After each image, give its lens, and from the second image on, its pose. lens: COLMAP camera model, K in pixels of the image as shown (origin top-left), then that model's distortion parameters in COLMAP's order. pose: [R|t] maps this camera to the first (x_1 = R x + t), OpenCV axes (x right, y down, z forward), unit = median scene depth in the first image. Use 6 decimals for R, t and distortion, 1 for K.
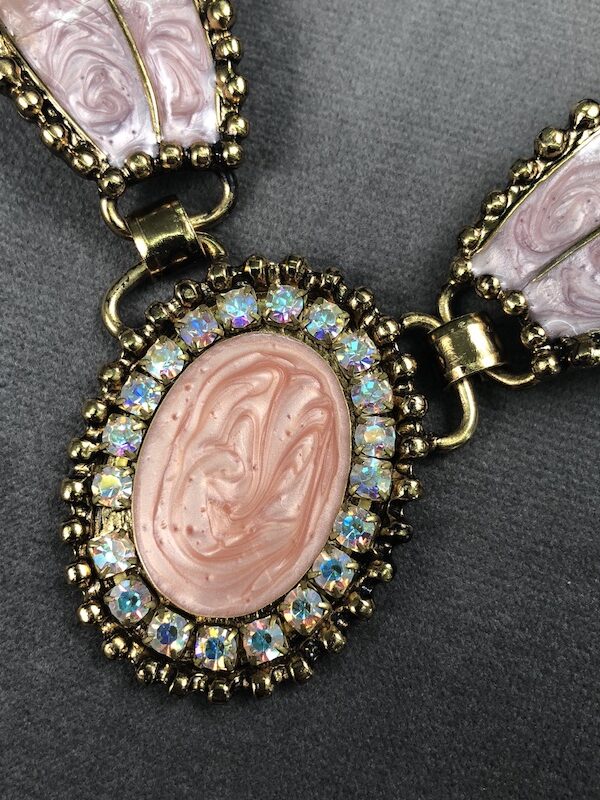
lens RADIAL K [[916.7, 0, 300.0], [0, 916.7, 400.0], [0, 0, 1]] dist [0.151762, -0.723685]
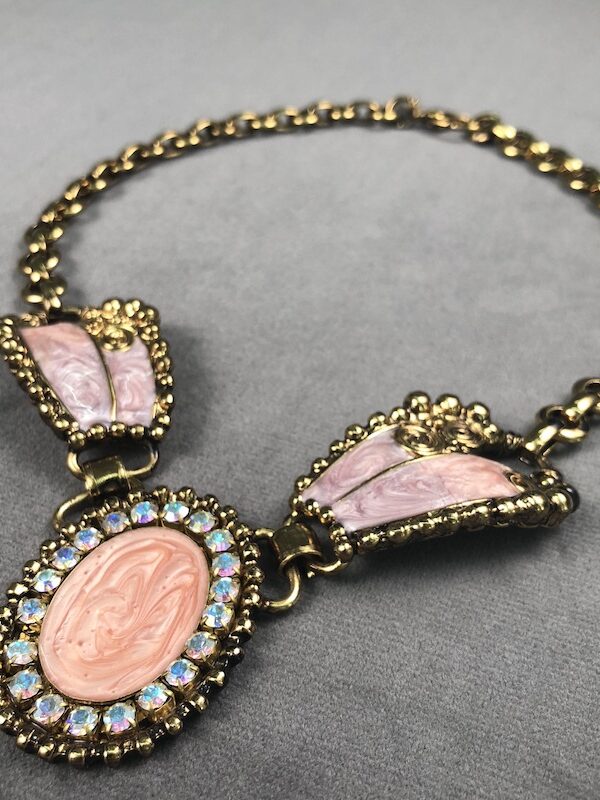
lens RADIAL K [[916.7, 0, 300.0], [0, 916.7, 400.0], [0, 0, 1]] dist [0.151762, -0.723685]
pose [[0.997600, 0.066966, -0.017597, 0.197934], [-0.063894, 0.792441, -0.606593, 0.644962], [-0.026676, 0.606262, 0.794818, -0.301421]]
